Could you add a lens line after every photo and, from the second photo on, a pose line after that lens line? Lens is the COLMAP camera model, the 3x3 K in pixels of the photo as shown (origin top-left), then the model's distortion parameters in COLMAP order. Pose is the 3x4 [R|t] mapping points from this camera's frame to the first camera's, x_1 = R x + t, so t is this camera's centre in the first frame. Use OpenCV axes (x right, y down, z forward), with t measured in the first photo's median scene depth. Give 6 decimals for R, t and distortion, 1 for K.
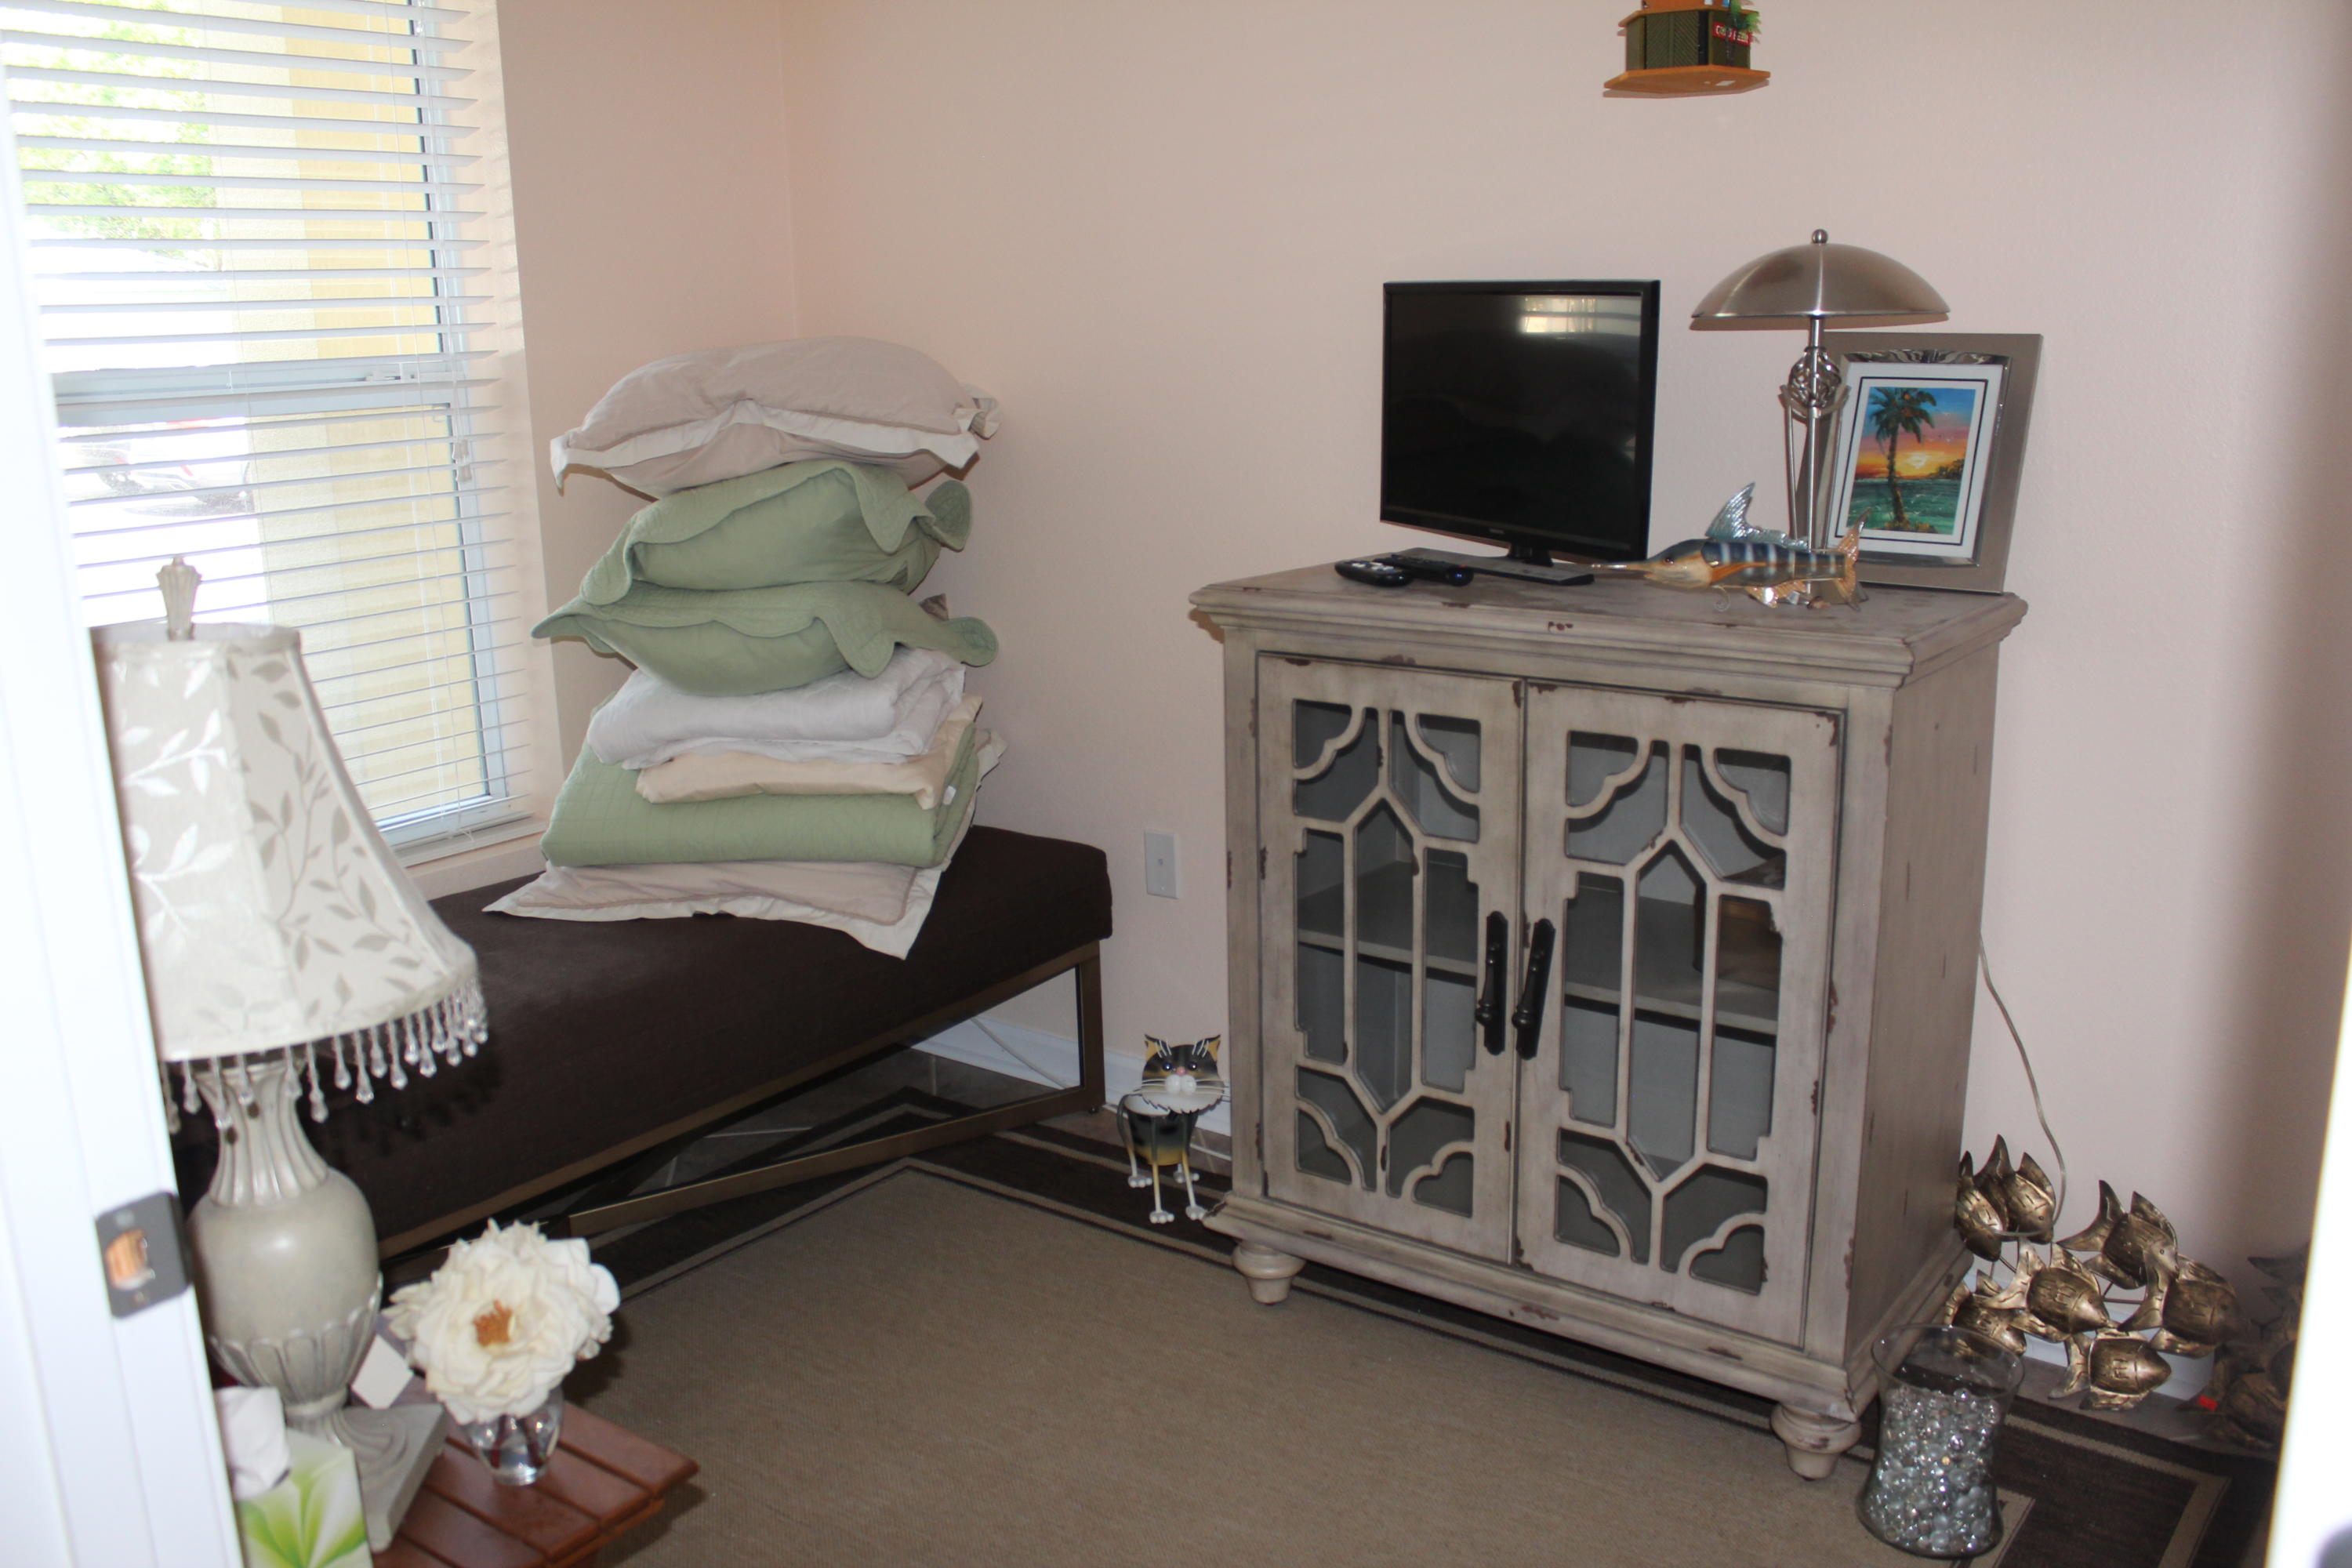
lens RADIAL K [[1911.4, 0, 1212.0], [0, 1911.4, 788.6], [0, 0, 1]] dist [-0.158287, 0.135230]
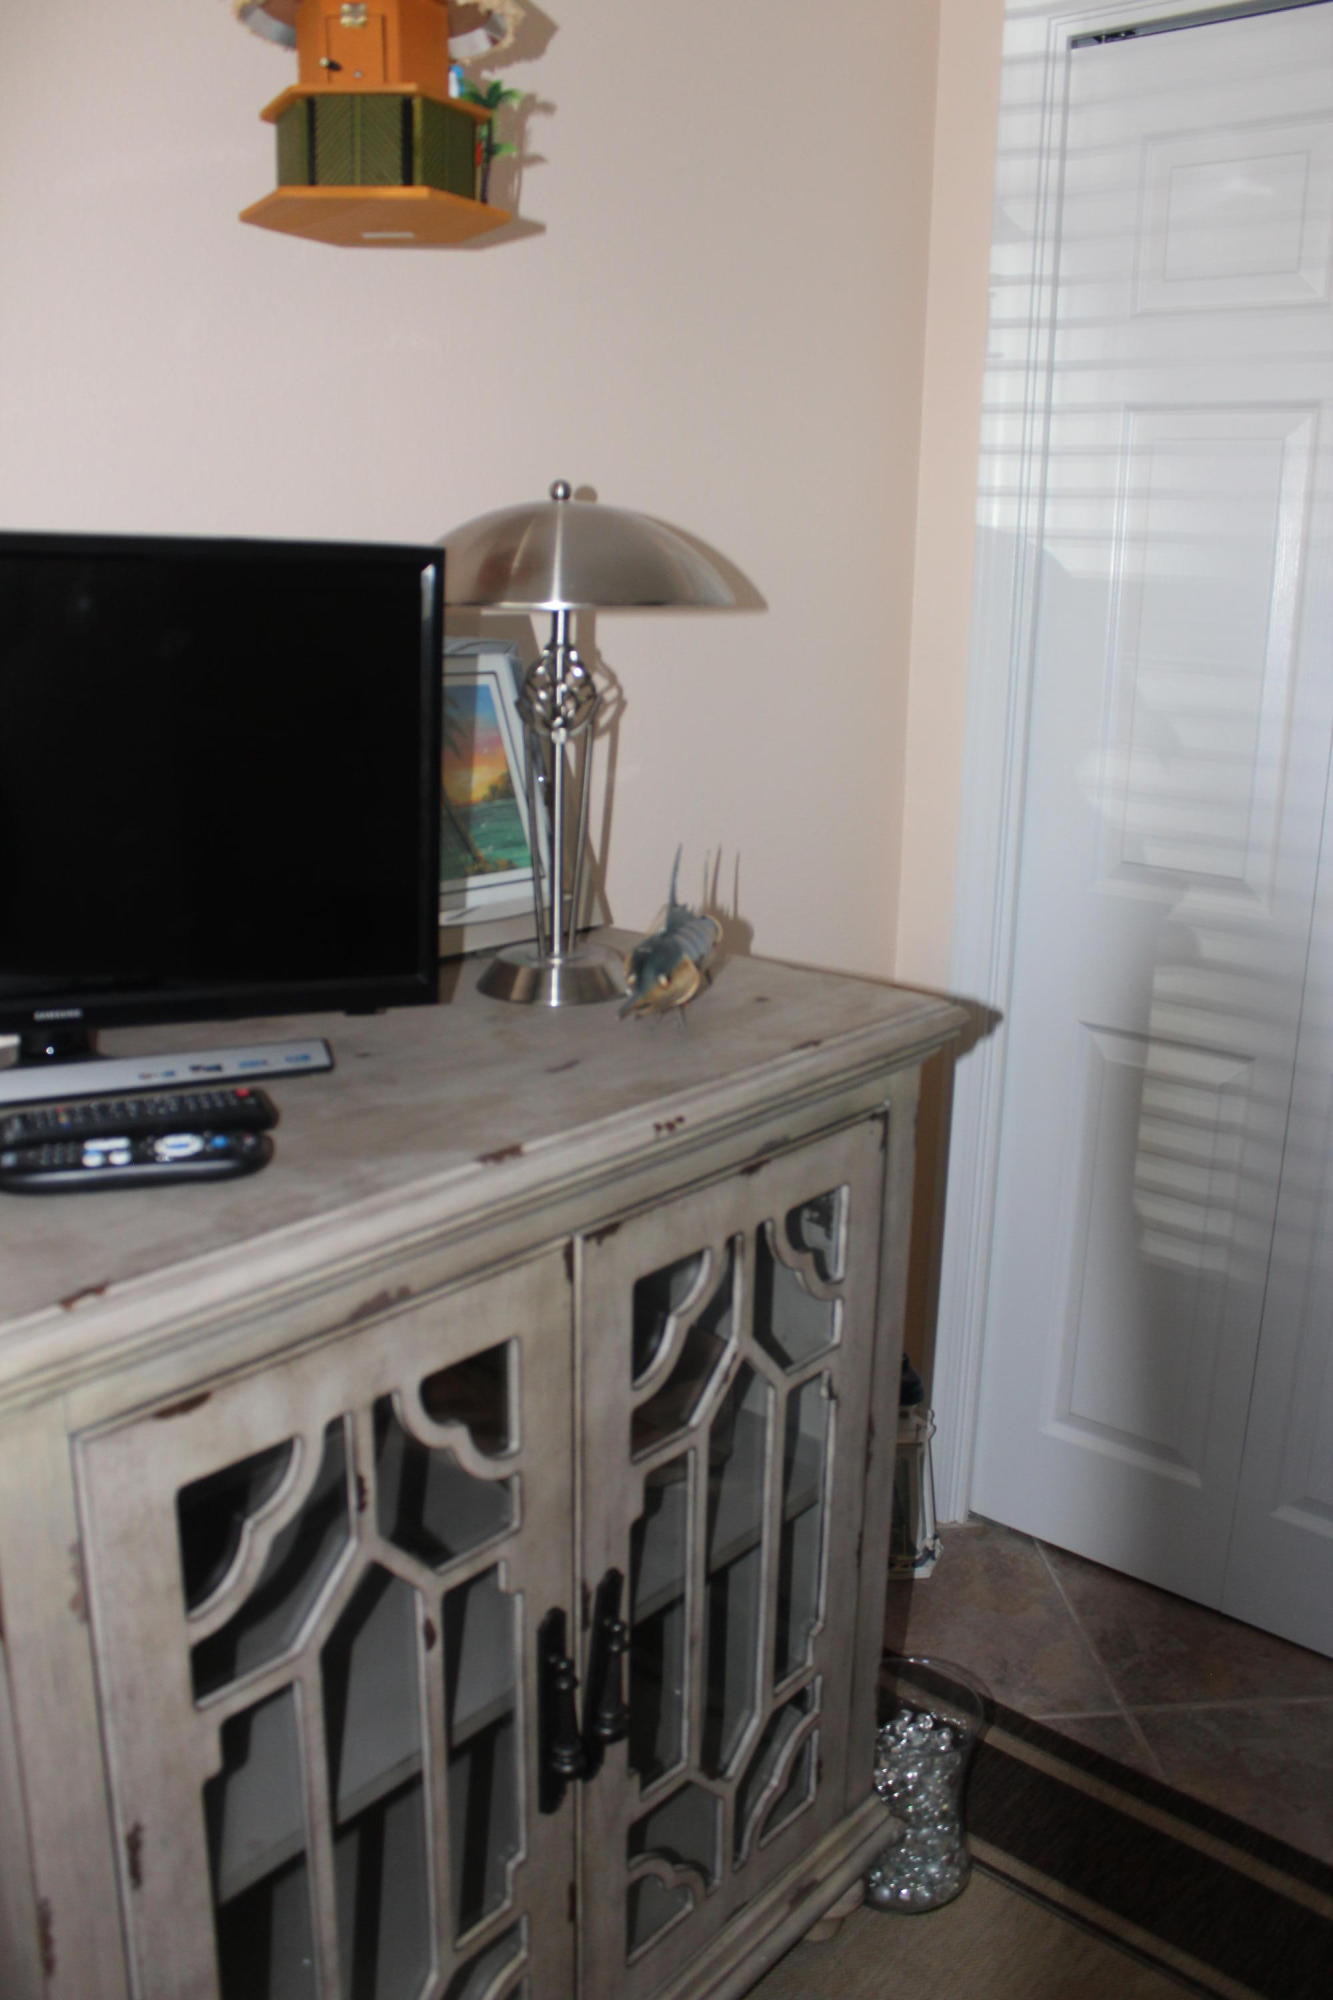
lens RADIAL K [[1625.3, 0, 664.5], [0, 1625.3, 949.1], [0, 0, 1]] dist [-0.158287, 0.135230]
pose [[0.114448, -0.210331, 0.970908, -0.289581], [0.223037, 0.957820, 0.181205, -0.219664], [-0.968068, 0.195810, 0.156532, 0.855415]]
